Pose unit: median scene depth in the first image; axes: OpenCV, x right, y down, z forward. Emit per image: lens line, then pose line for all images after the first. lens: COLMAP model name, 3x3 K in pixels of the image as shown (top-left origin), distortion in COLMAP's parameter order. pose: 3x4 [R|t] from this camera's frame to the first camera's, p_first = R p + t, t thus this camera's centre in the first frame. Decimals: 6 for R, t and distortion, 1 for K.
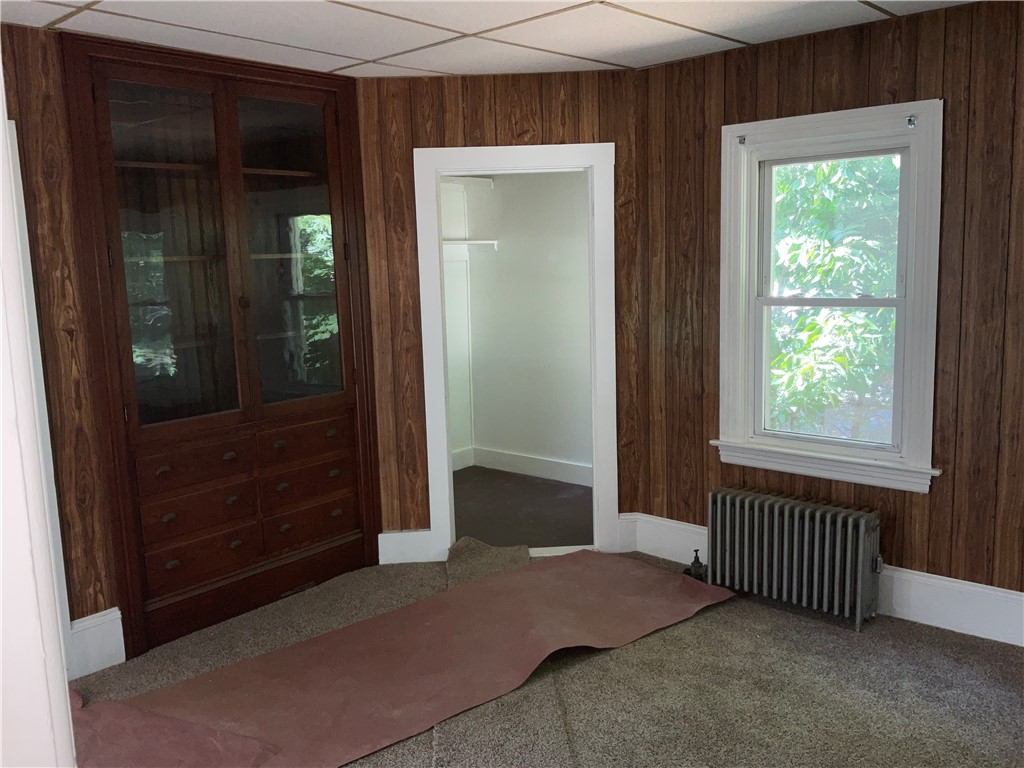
lens RADIAL K [[862.7, 0, 504.7], [0, 862.7, 383.0], [0, 0, 1]] dist [0.143654, -0.273843]
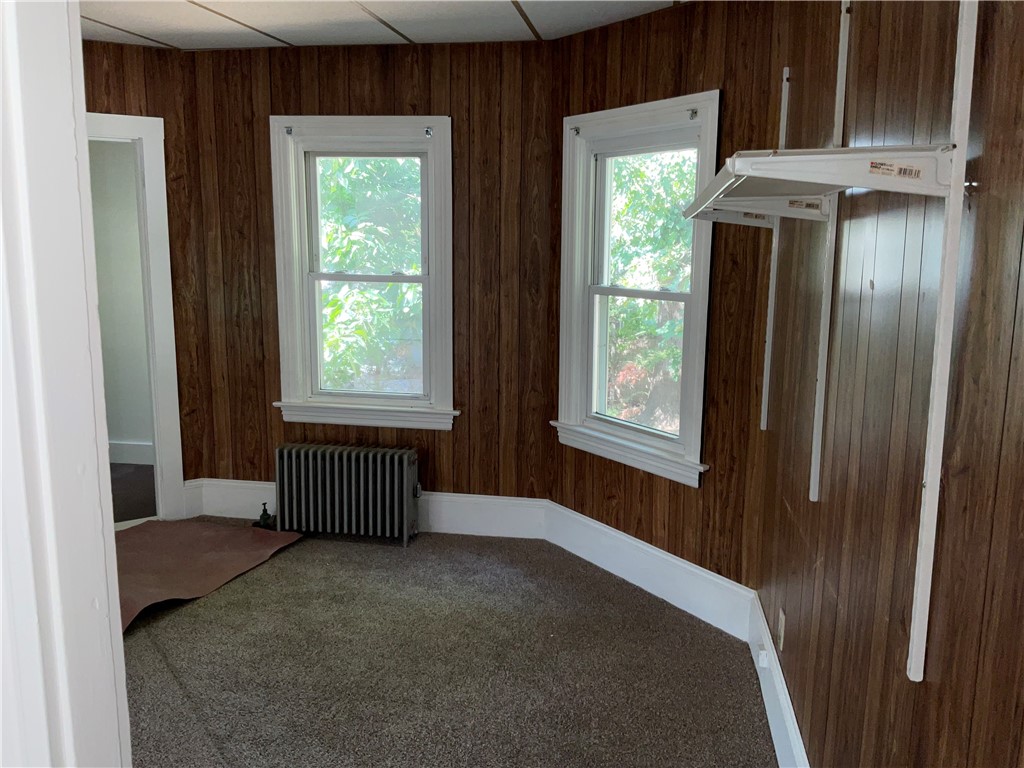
lens RADIAL K [[862.7, 0, 504.7], [0, 862.7, 383.0], [0, 0, 1]] dist [0.143654, -0.273843]
pose [[0.854318, -0.050863, 0.517255, -0.084866], [0.039087, 0.998669, 0.033644, 0.016464], [-0.518278, -0.008525, 0.855170, -0.096250]]
